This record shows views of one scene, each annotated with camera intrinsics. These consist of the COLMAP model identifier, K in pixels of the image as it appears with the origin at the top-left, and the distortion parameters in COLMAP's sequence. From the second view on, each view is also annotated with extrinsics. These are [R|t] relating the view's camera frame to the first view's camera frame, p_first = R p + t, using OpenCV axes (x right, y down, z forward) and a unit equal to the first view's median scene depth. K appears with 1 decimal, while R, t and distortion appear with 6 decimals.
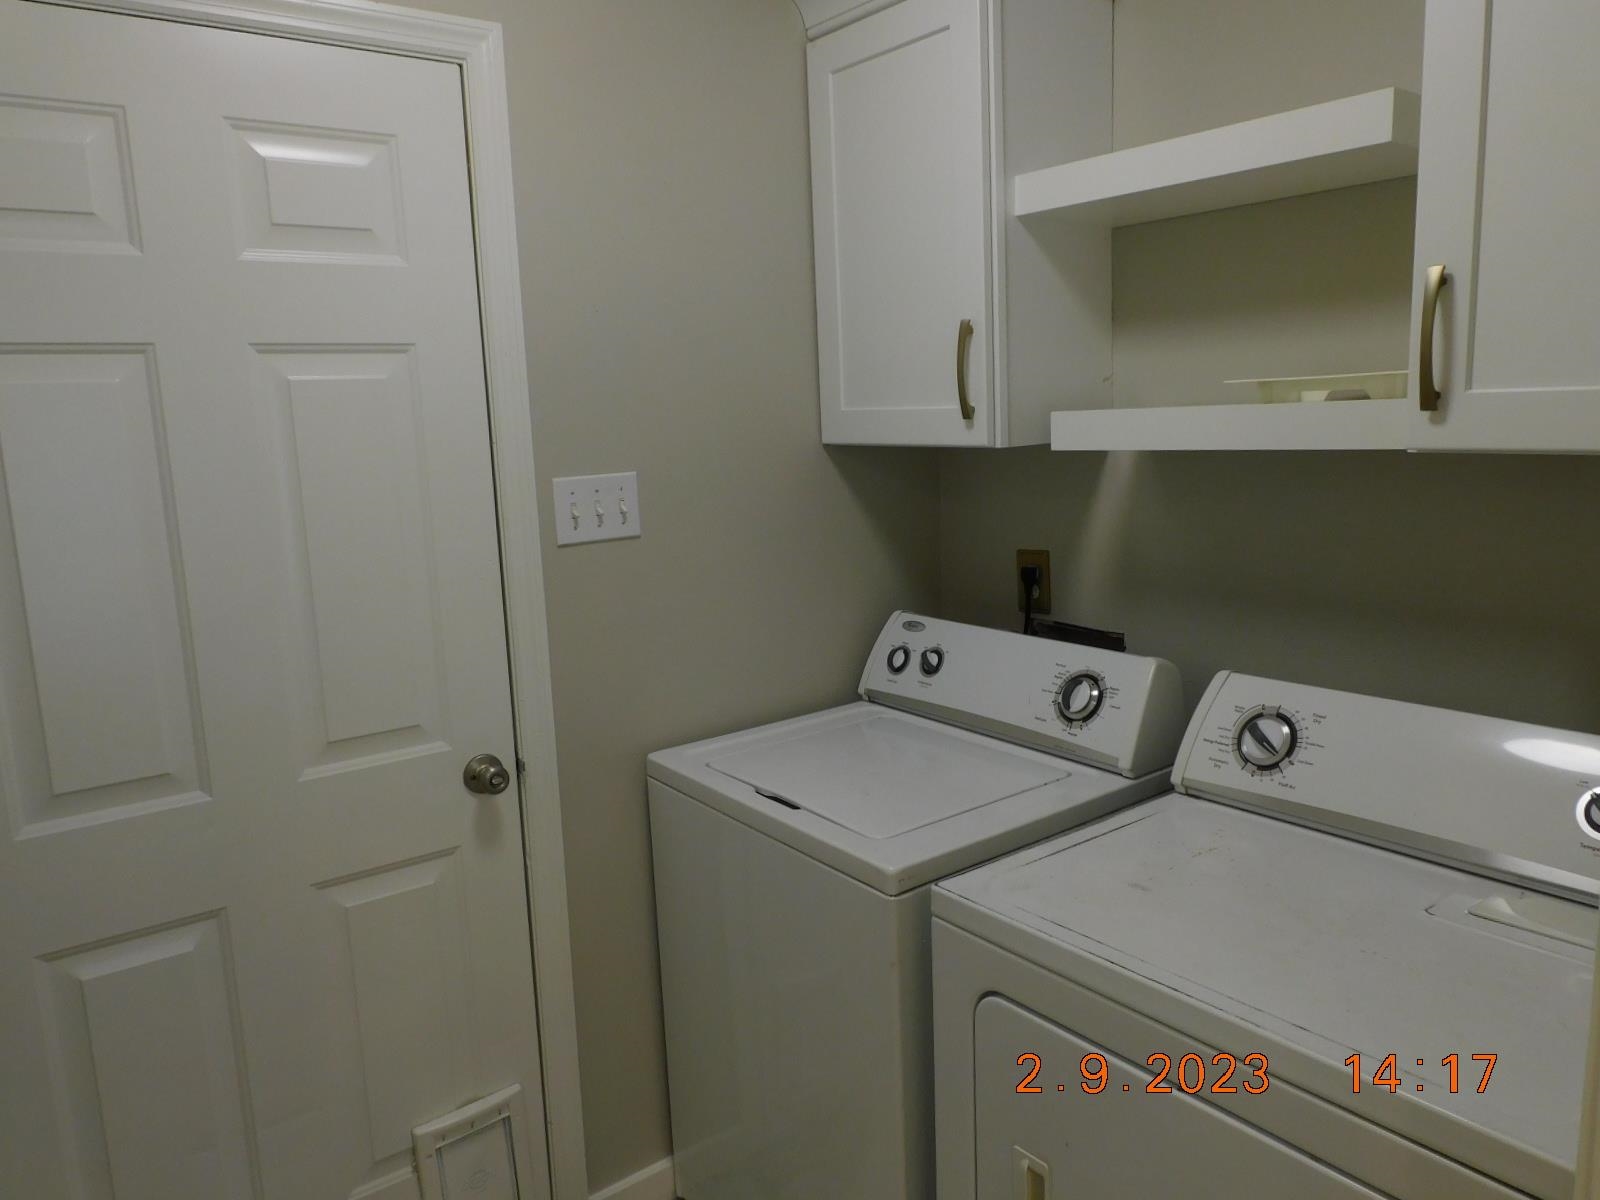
lens RADIAL K [[1153.0, 0, 800.3], [0, 1153.0, 605.0], [0, 0, 1]] dist [-0.000491, 0.000014]
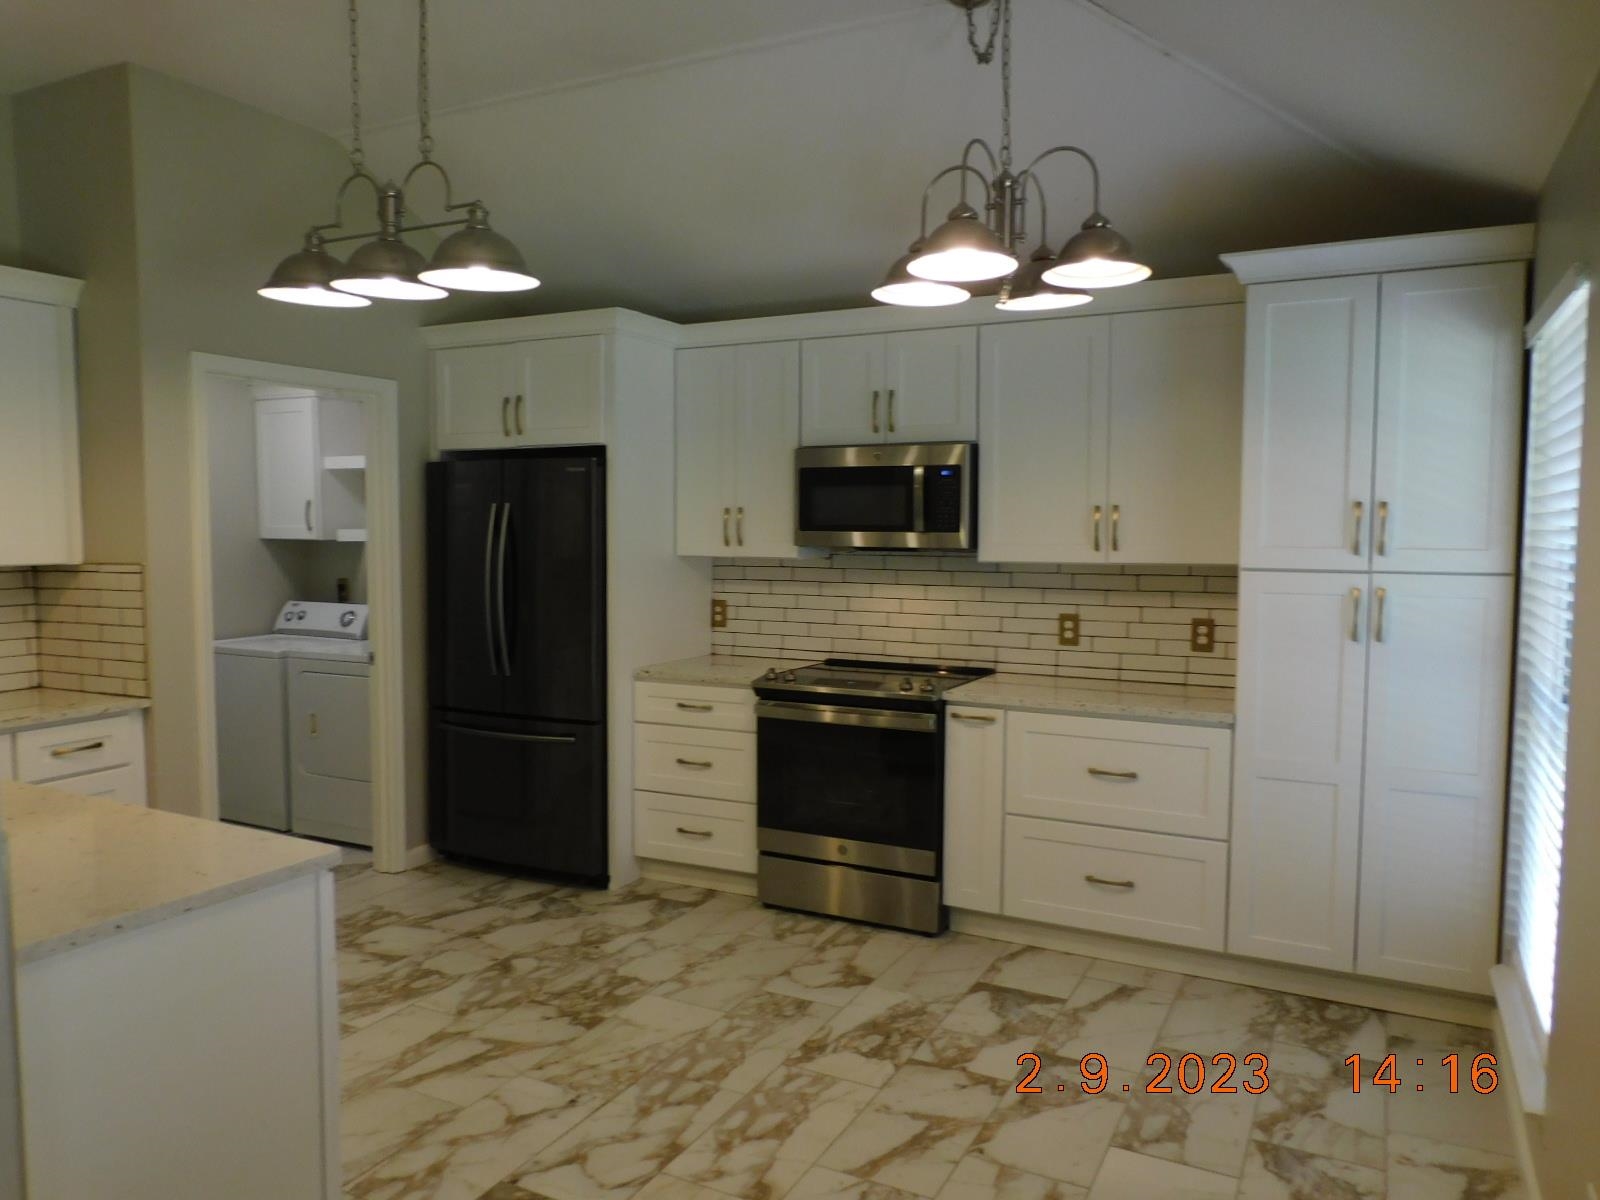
lens RADIAL K [[1167.6, 0, 800.0], [0, 1167.6, 600.0], [0, 0, 1]] dist [0.006124, 0.001401]
pose [[0.906512, 0.009262, 0.422078, 0.013090], [0.041075, 0.993081, -0.110010, 0.431406], [-0.420177, 0.117063, 0.899860, -2.398125]]
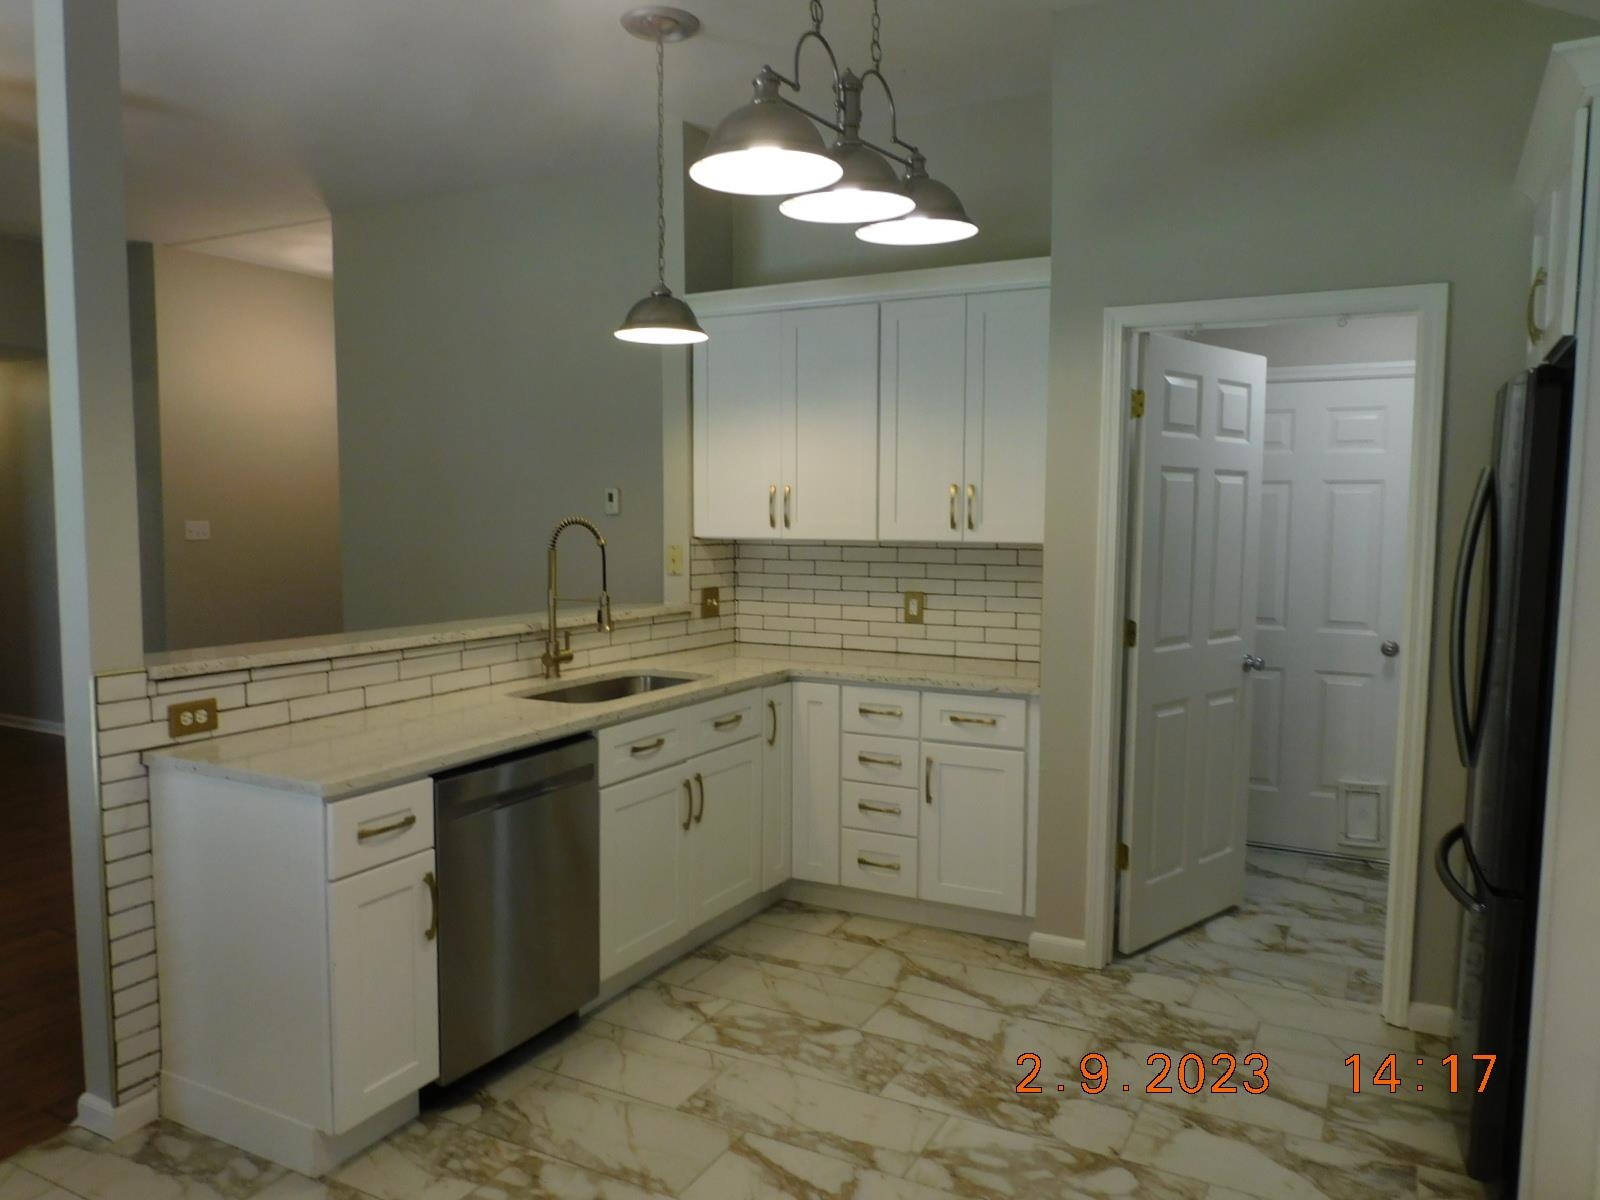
lens RADIAL K [[1153.0, 0, 800.3], [0, 1153.0, 605.0], [0, 0, 1]] dist [-0.000491, 0.000014]
pose [[0.391073, 0.106711, -0.914152, 1.488340], [-0.177043, 0.983428, 0.039059, 0.180632], [0.903171, 0.146569, 0.403485, -1.170007]]
